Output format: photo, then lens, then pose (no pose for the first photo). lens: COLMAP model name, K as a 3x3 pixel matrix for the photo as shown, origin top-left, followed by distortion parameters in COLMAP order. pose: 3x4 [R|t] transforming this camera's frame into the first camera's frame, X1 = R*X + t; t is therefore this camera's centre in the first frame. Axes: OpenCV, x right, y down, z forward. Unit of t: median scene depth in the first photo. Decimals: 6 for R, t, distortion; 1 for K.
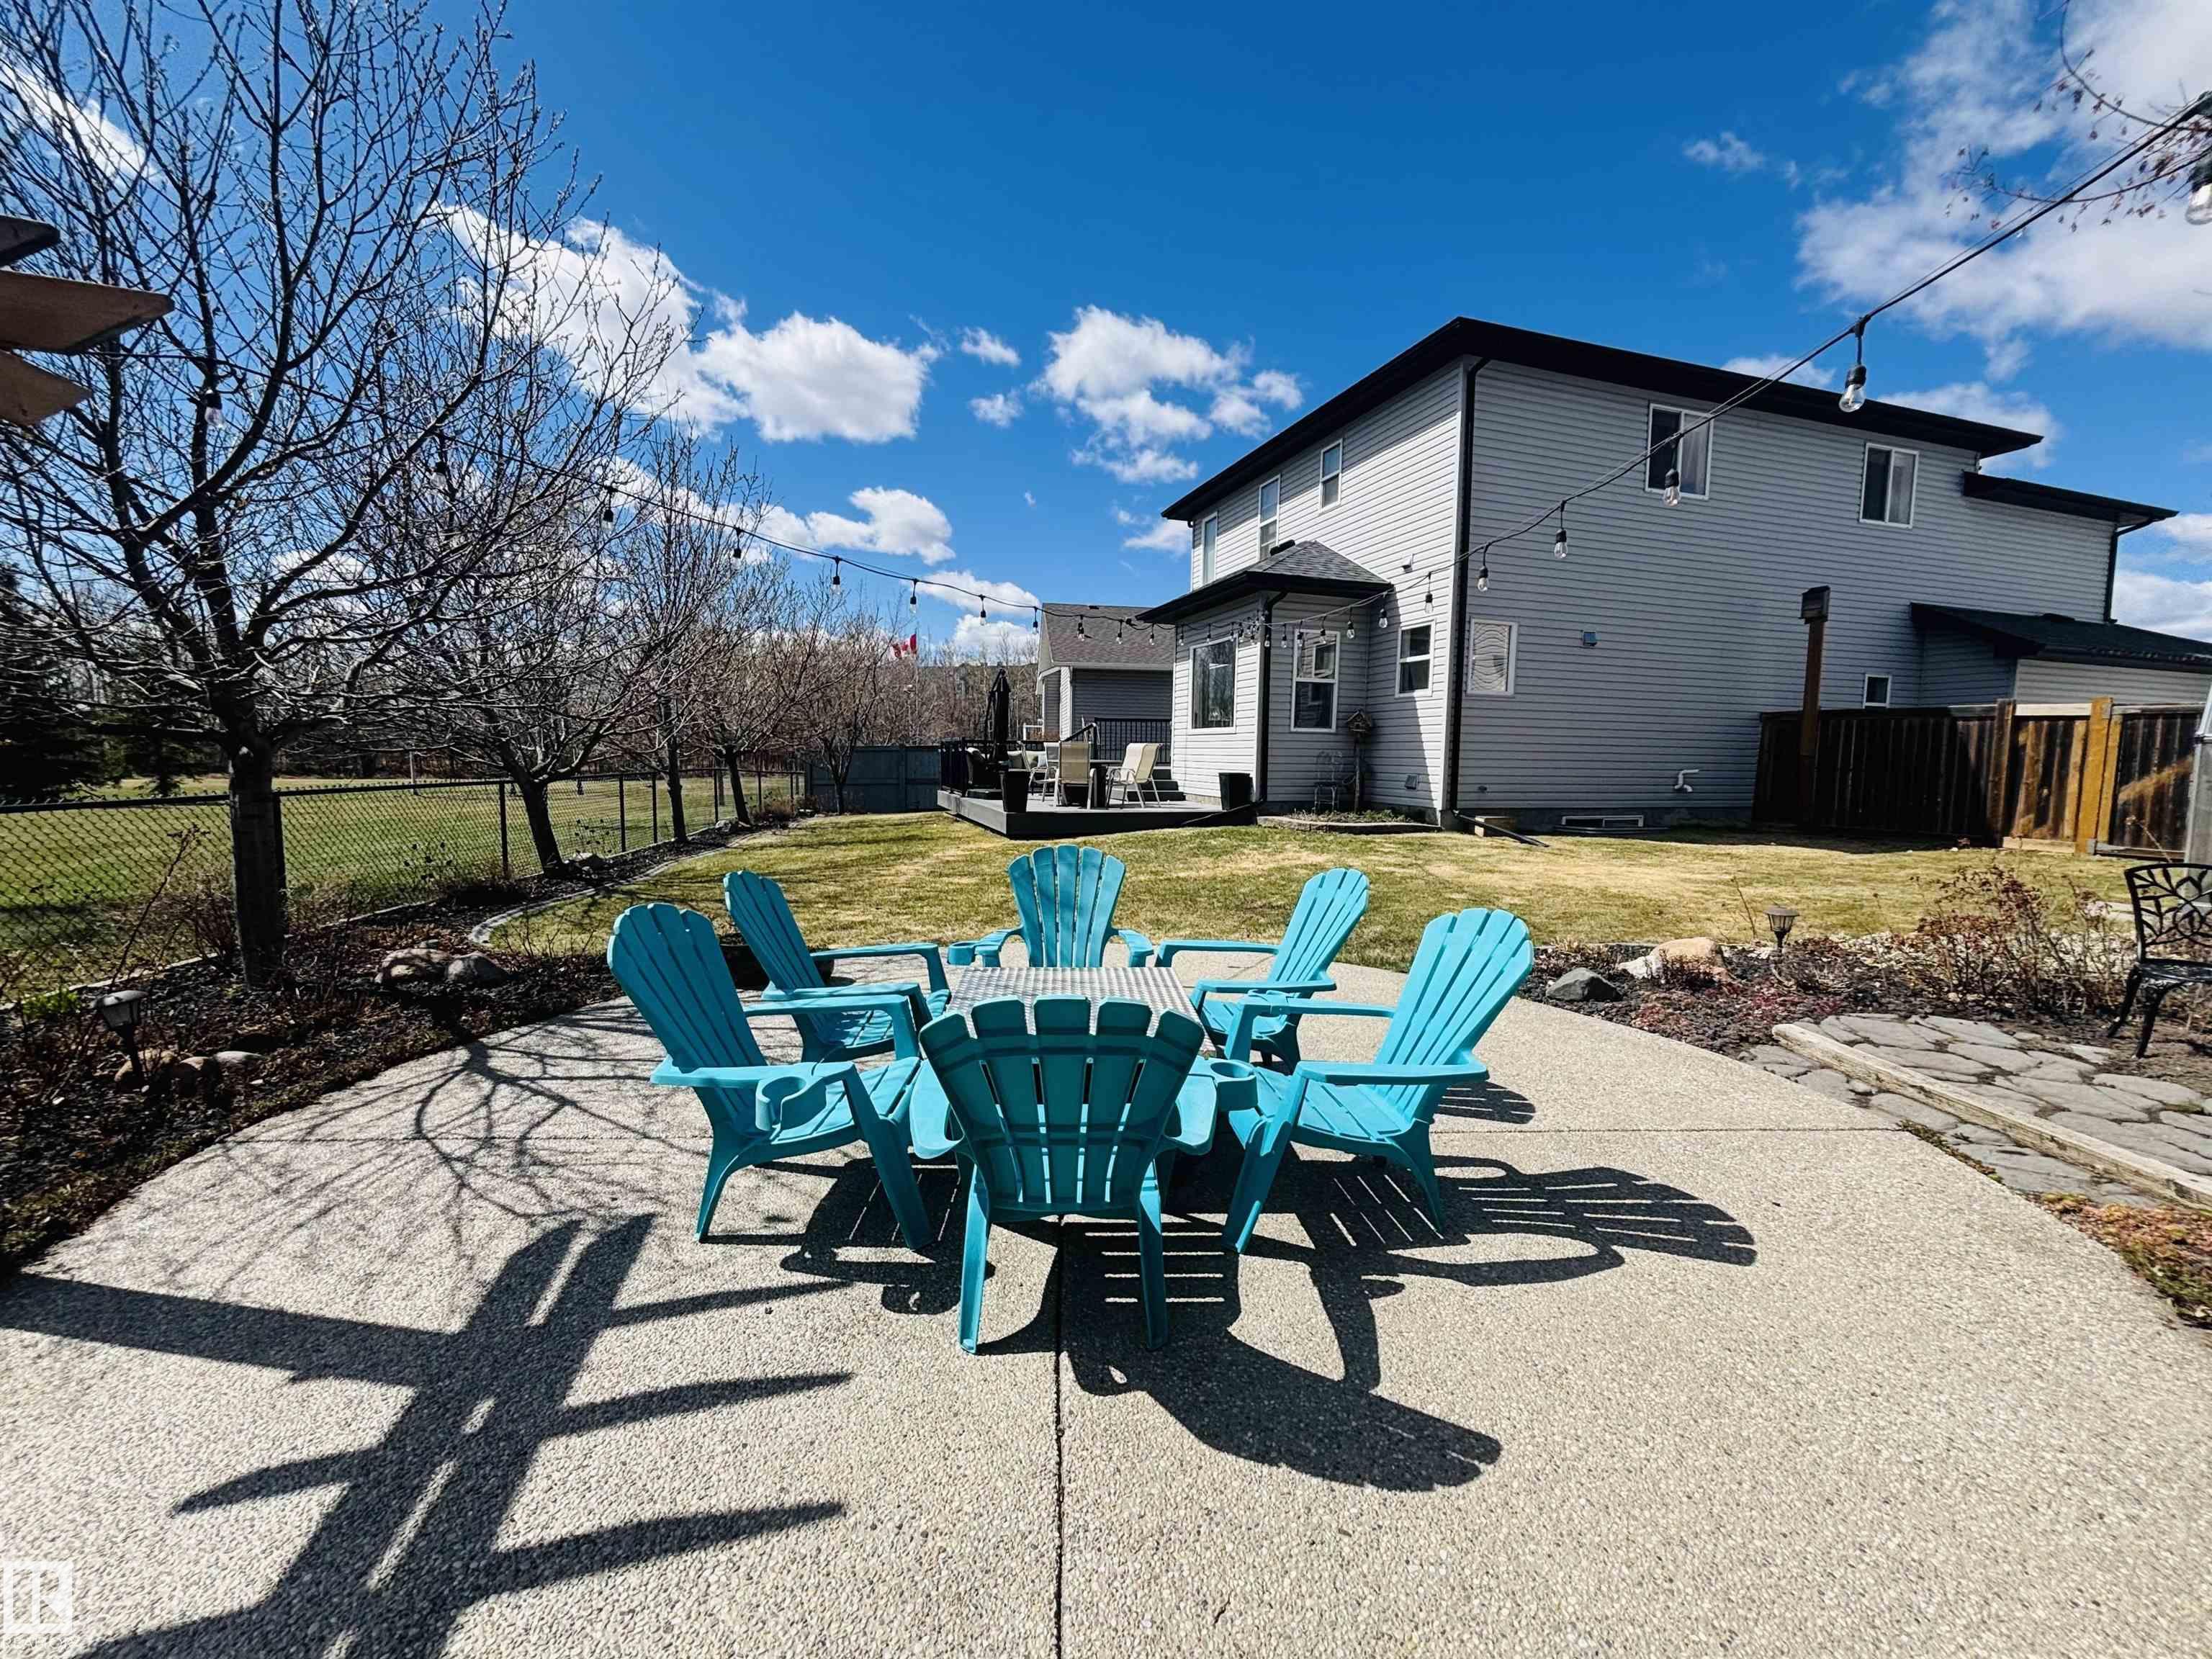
lens RADIAL K [[892.6, 0, 1133.5], [0, 892.6, 826.9], [0, 0, 1]] dist [0.027412, 0.000019]
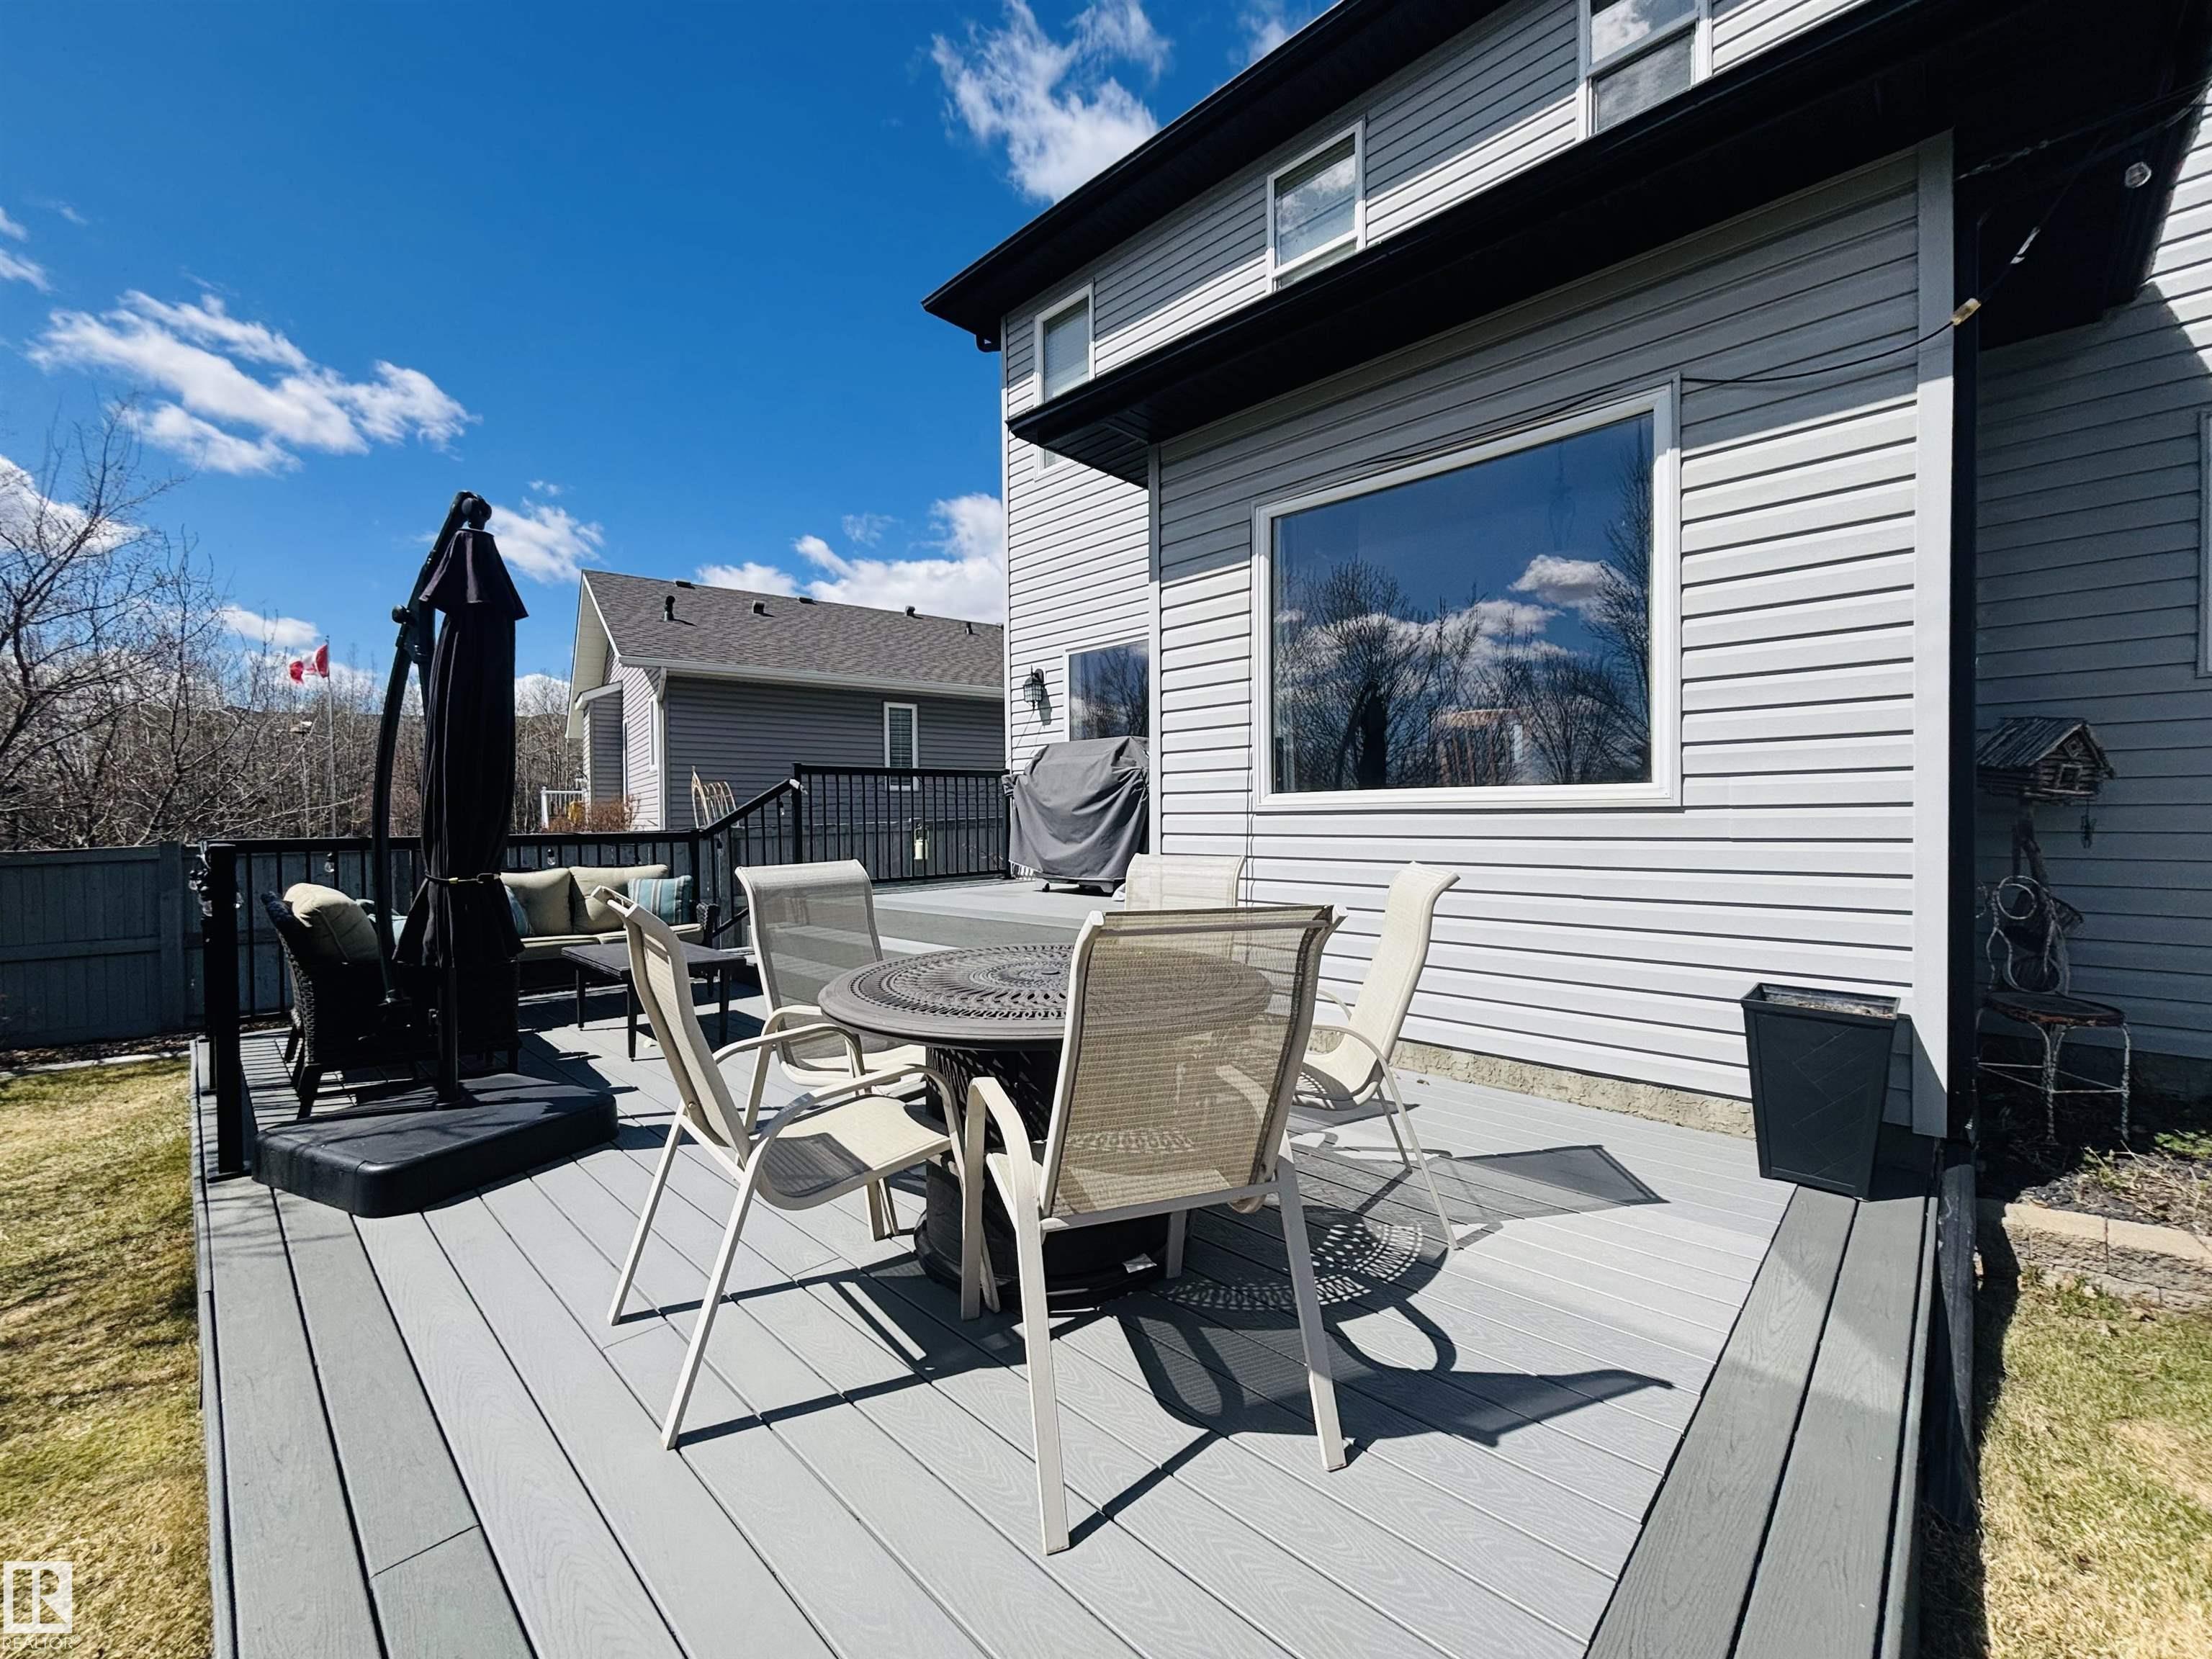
lens RADIAL K [[888.7, 0, 1106.0], [0, 888.7, 829.5], [0, 0, 1]] dist [0.000445, -0.000037]
pose [[0.900094, -0.029243, 0.434712, -0.126070], [0.058603, 0.996804, -0.054285, -0.098997], [-0.431736, 0.074337, 0.898932, 0.885283]]
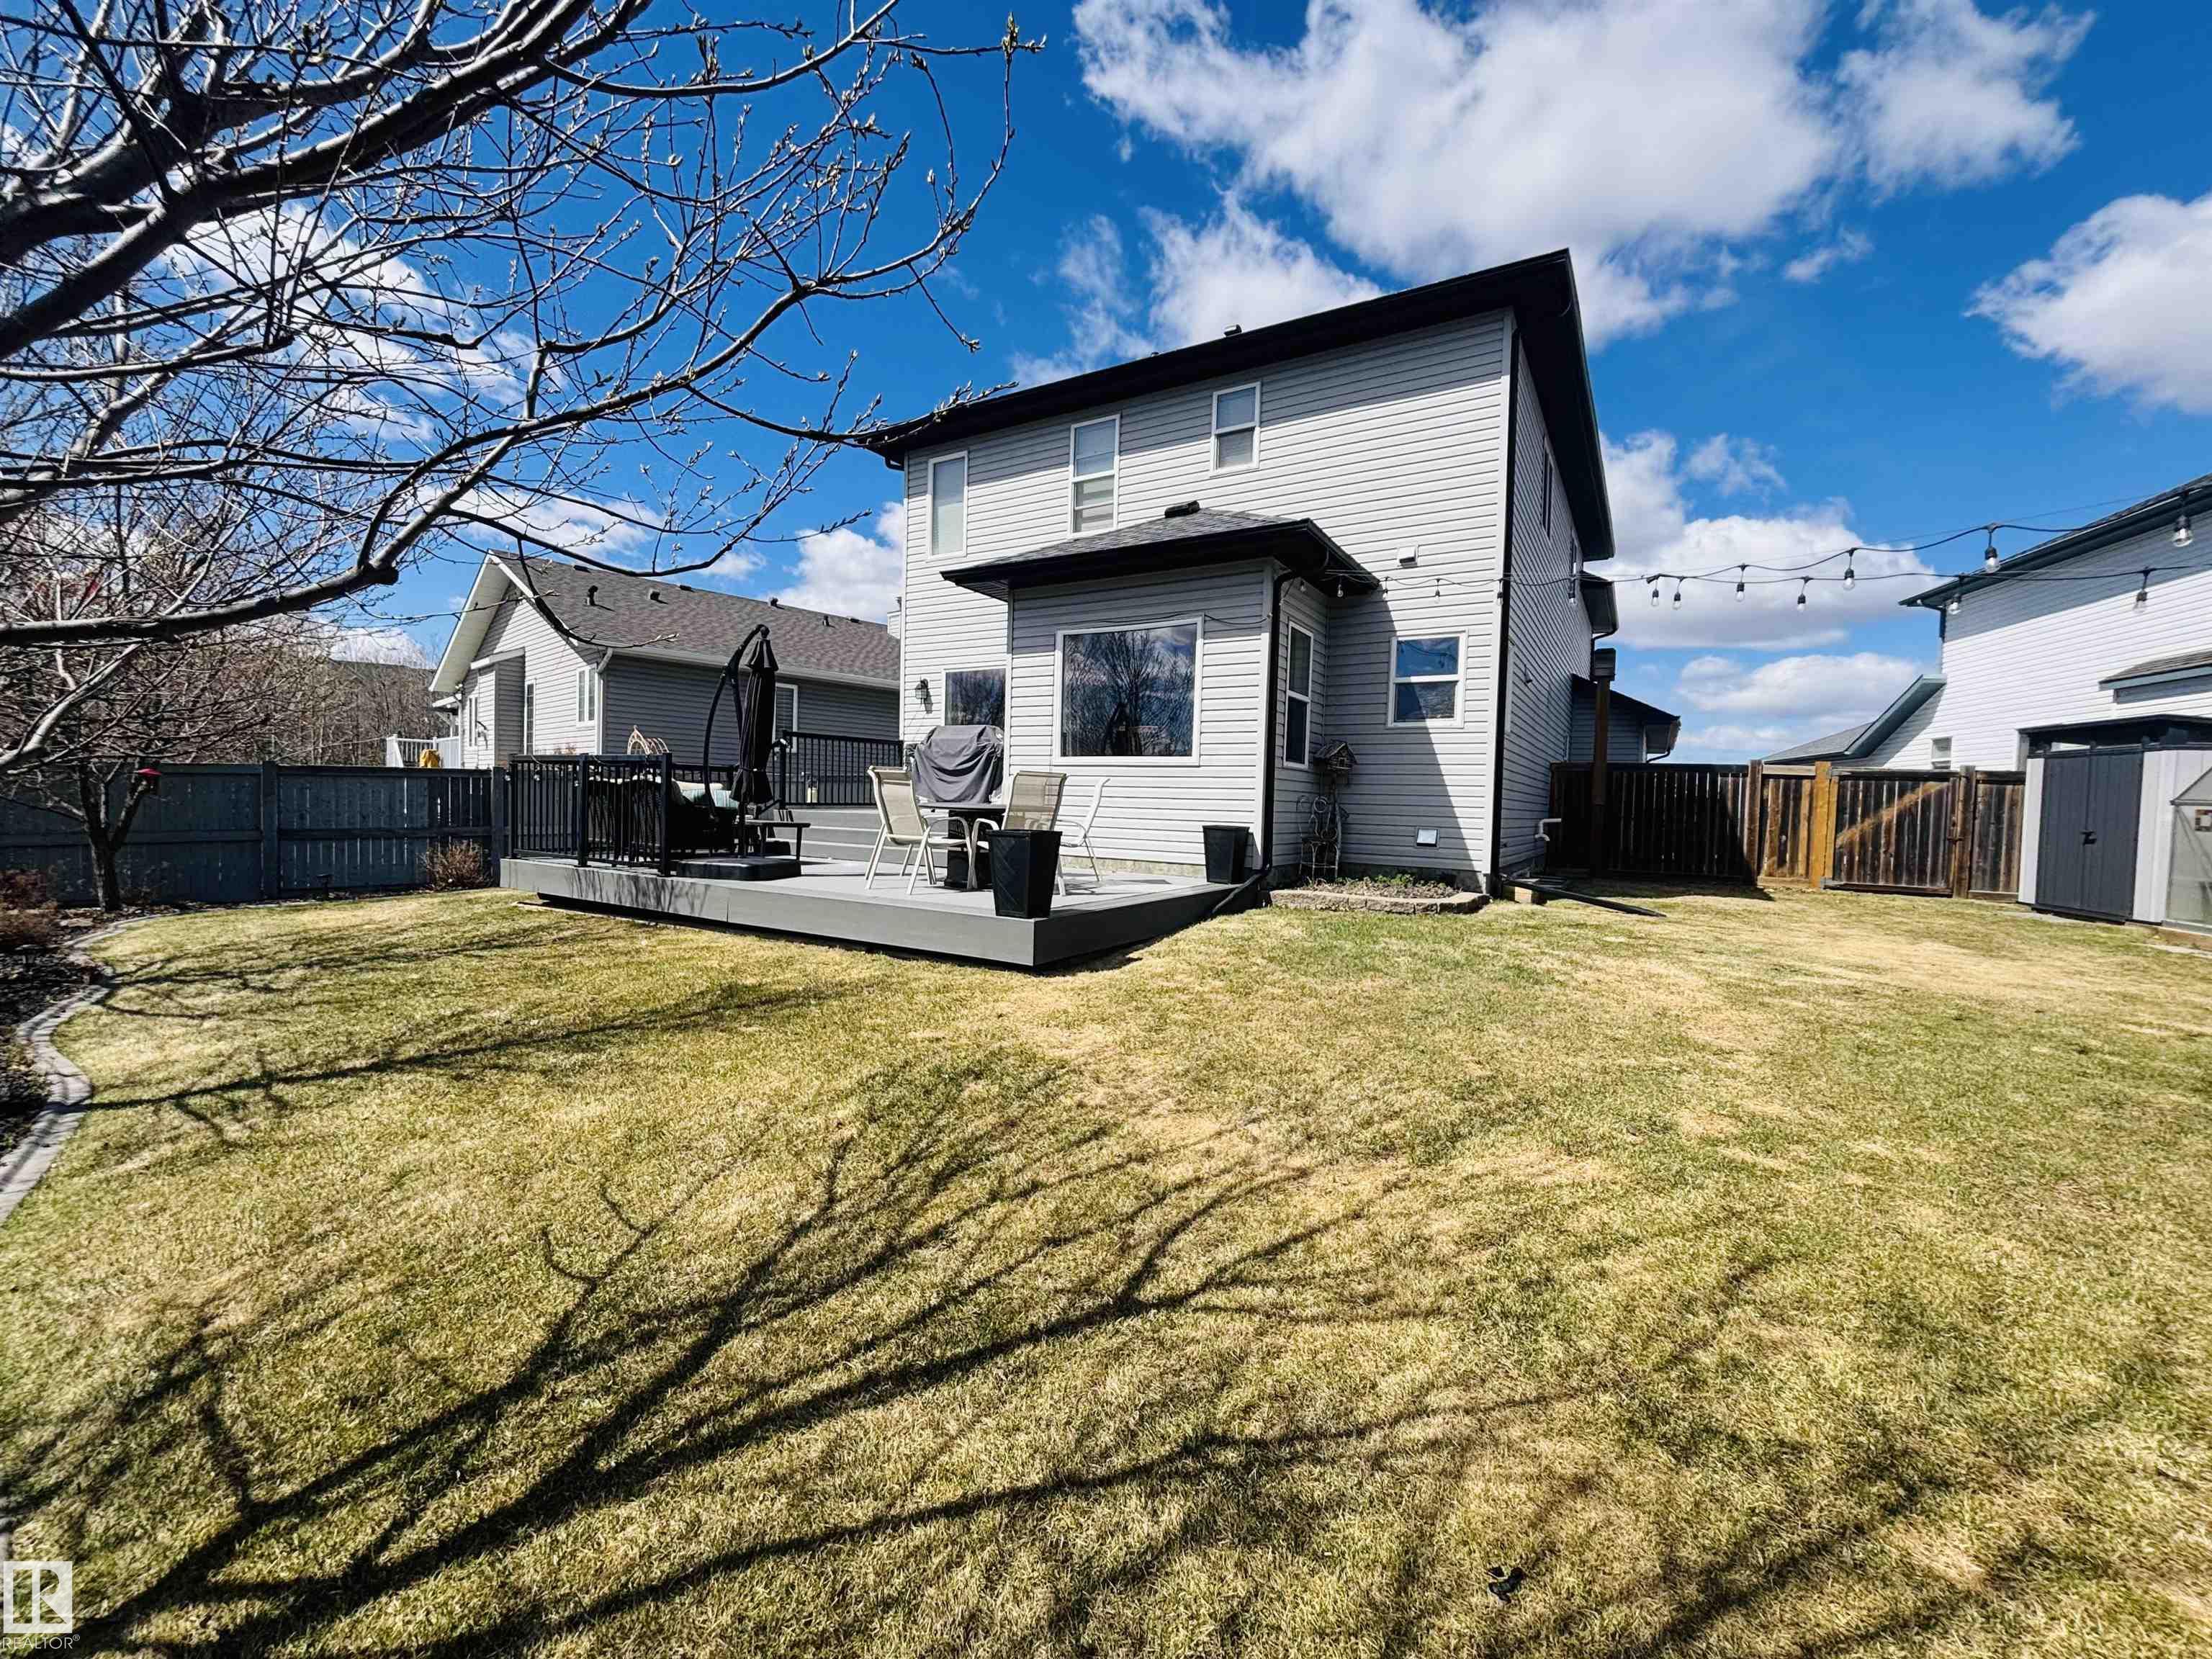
lens RADIAL K [[888.7, 0, 1106.0], [0, 888.7, 829.5], [0, 0, 1]] dist [0.000445, -0.000037]
pose [[0.782998, -0.014337, 0.621859, -0.363517], [0.035406, 0.999141, -0.021546, -0.047652], [-0.621015, 0.038888, 0.782833, 0.545534]]
